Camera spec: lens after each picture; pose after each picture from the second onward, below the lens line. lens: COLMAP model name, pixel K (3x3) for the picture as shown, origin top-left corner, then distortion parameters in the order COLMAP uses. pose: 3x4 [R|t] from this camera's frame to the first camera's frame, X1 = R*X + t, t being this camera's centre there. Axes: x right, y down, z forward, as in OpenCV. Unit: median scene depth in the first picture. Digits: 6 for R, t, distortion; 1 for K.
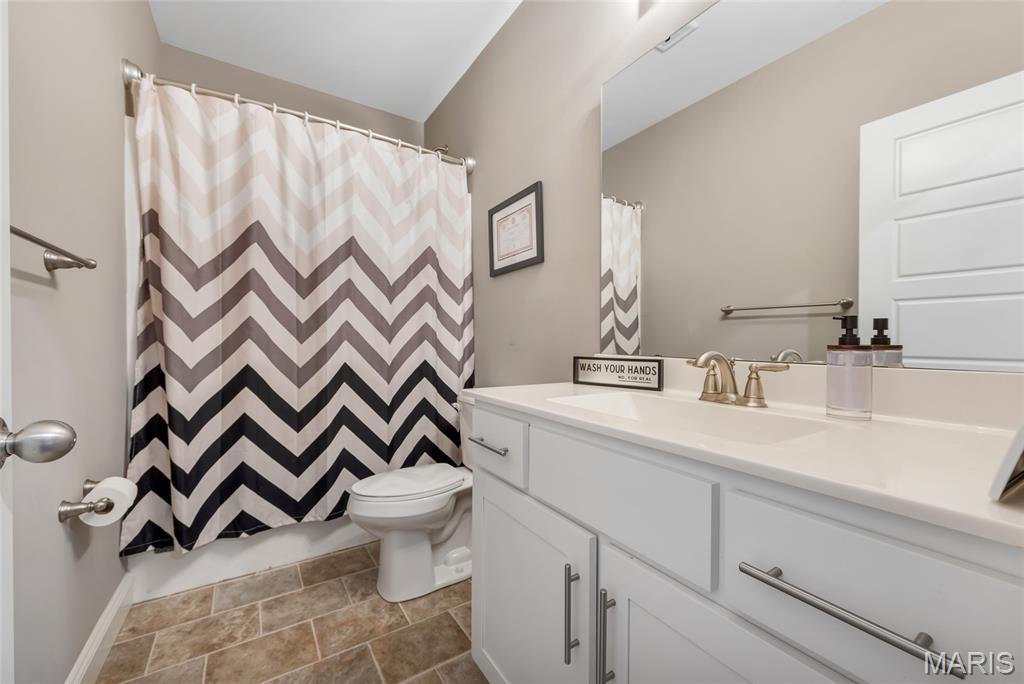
lens RADIAL K [[399.6, 0, 511.9], [0, 399.6, 342.6], [0, 0, 1]] dist [0.000285, -0.000766]
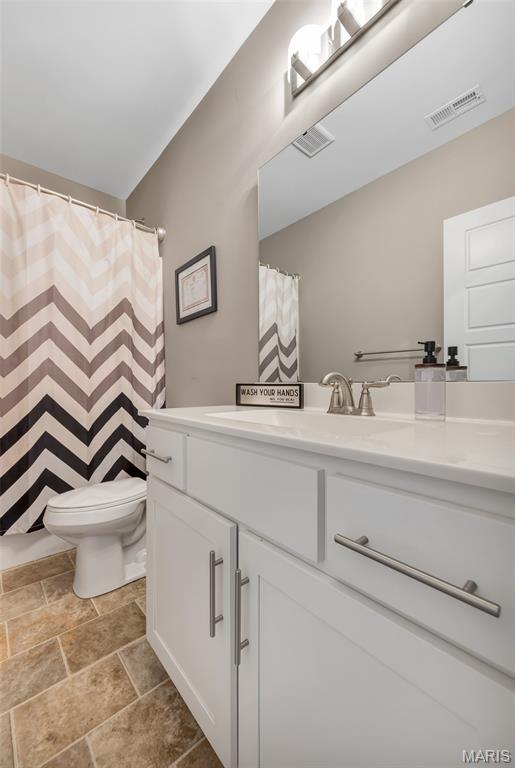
lens RADIAL K [[299.7, 0, 261.3], [0, 299.7, 386.5], [0, 0, 1]] dist [0.000285, -0.000766]
pose [[0.989093, -0.003564, 0.147246, 0.090564], [0.004845, 0.999953, -0.008338, 0.049613], [-0.147209, 0.008961, 0.989065, 0.065963]]
